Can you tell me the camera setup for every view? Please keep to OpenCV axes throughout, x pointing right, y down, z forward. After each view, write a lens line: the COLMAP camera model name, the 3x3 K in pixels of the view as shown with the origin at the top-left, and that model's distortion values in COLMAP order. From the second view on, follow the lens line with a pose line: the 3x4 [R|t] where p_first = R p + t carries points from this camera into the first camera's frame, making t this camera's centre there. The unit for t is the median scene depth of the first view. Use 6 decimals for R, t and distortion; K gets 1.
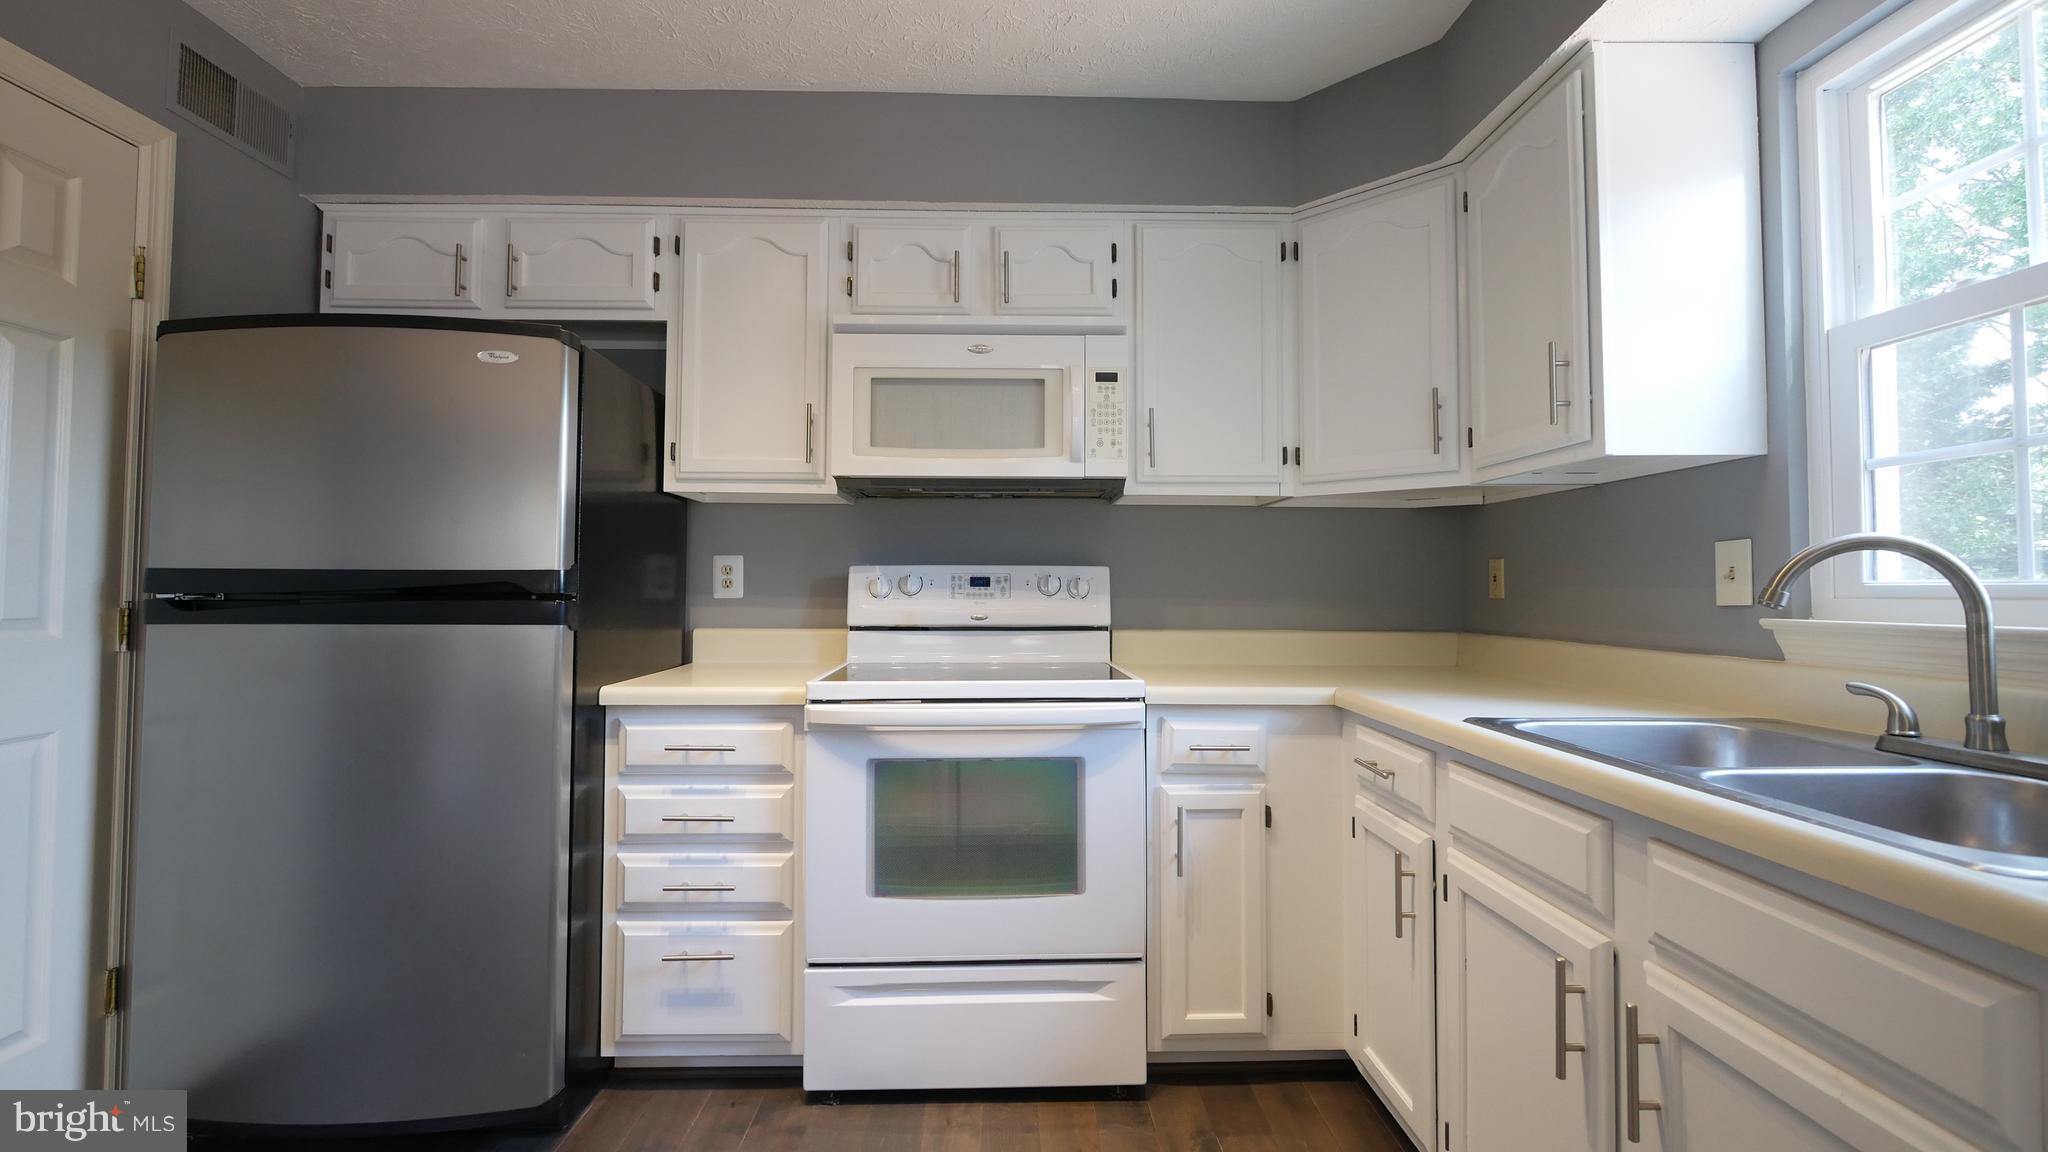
lens RADIAL K [[863.2, 0, 1025.2], [0, 863.2, 563.3], [0, 0, 1]] dist [0.000039, 0.000280]
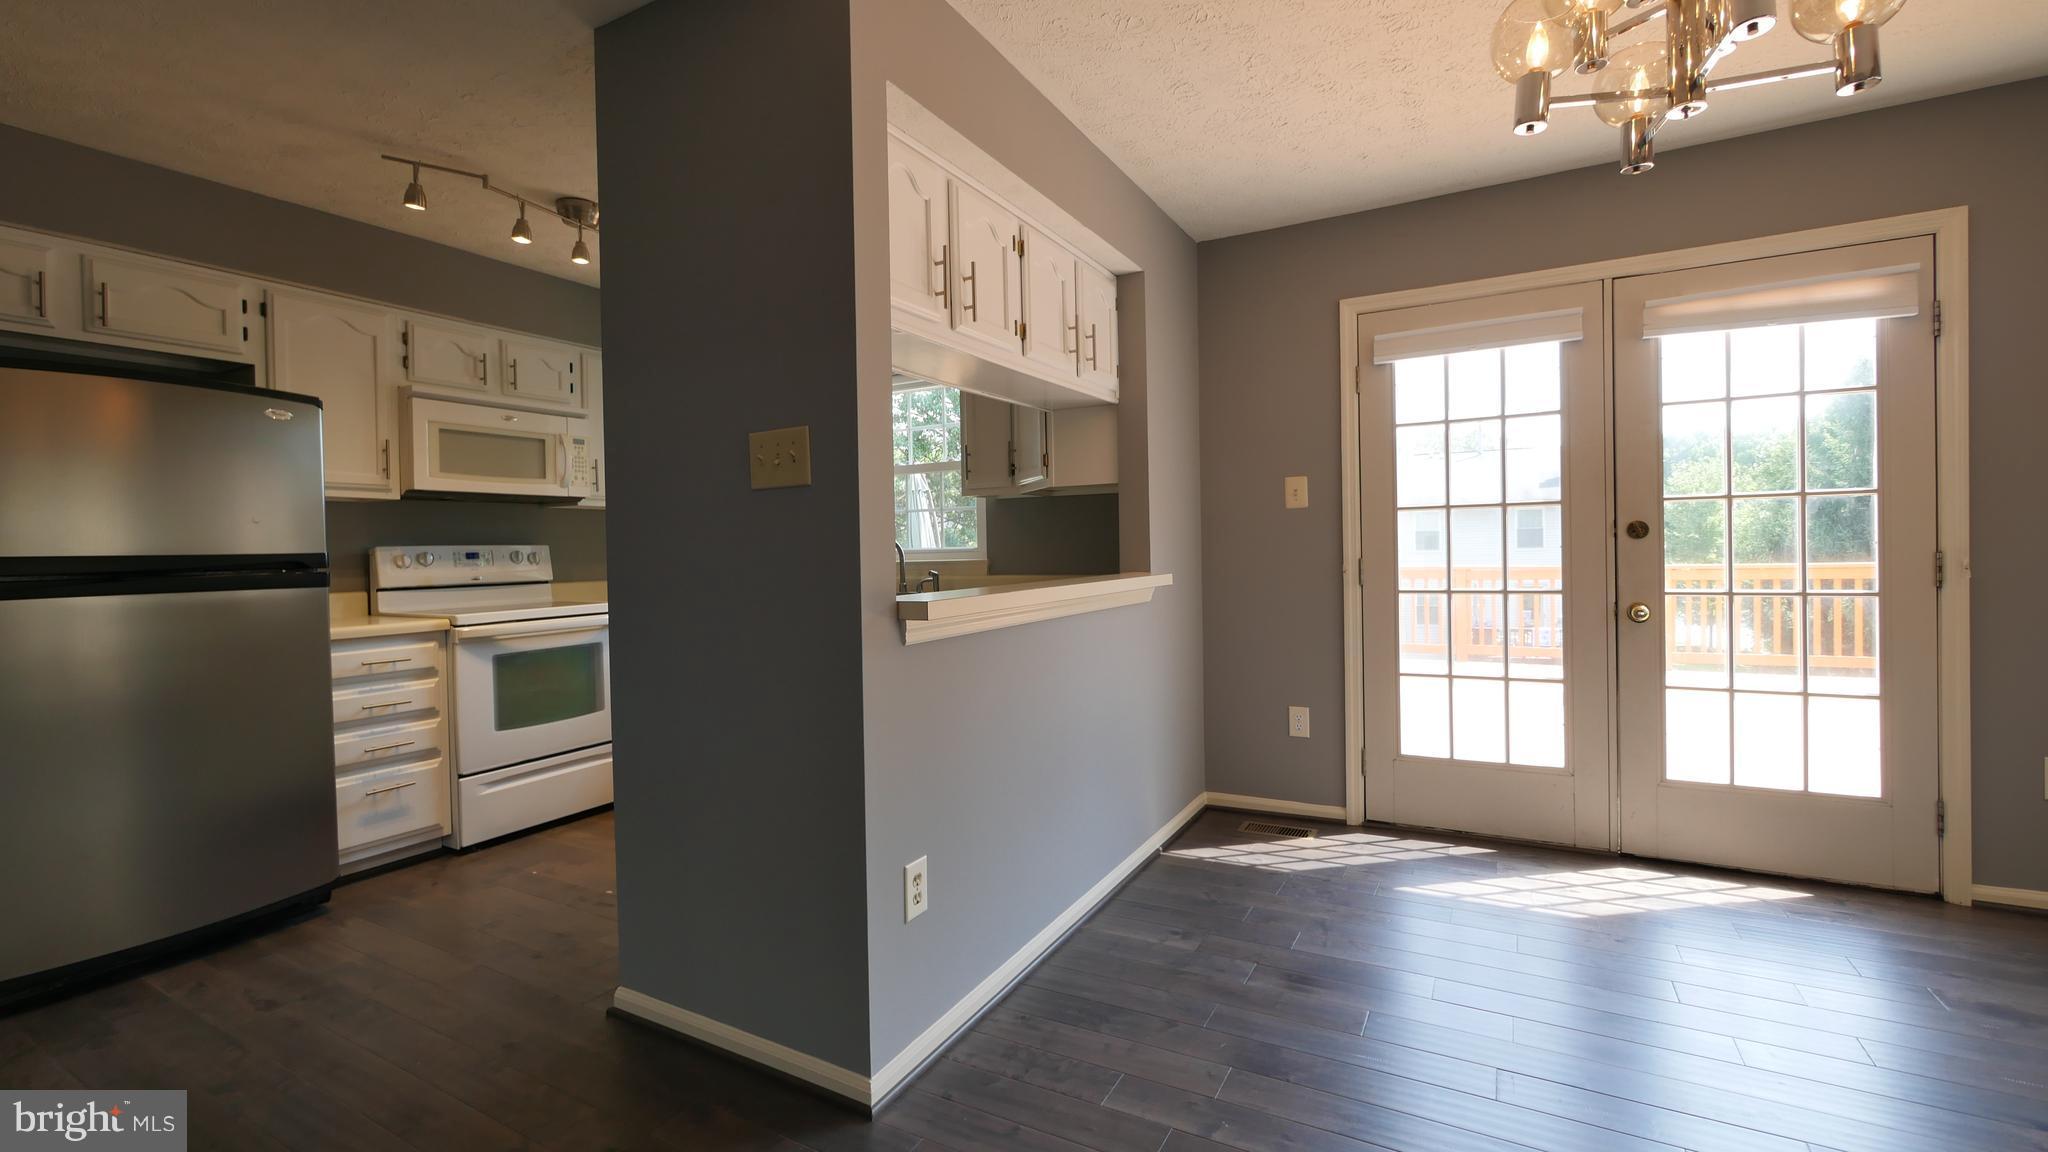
lens RADIAL K [[863.2, 0, 1025.2], [0, 863.2, 563.3], [0, 0, 1]] dist [0.000039, 0.000280]
pose [[0.500781, -0.026327, 0.865174, -1.014443], [-0.004826, 0.999437, 0.033206, -0.024638], [-0.865561, -0.020804, 0.500372, -0.729005]]
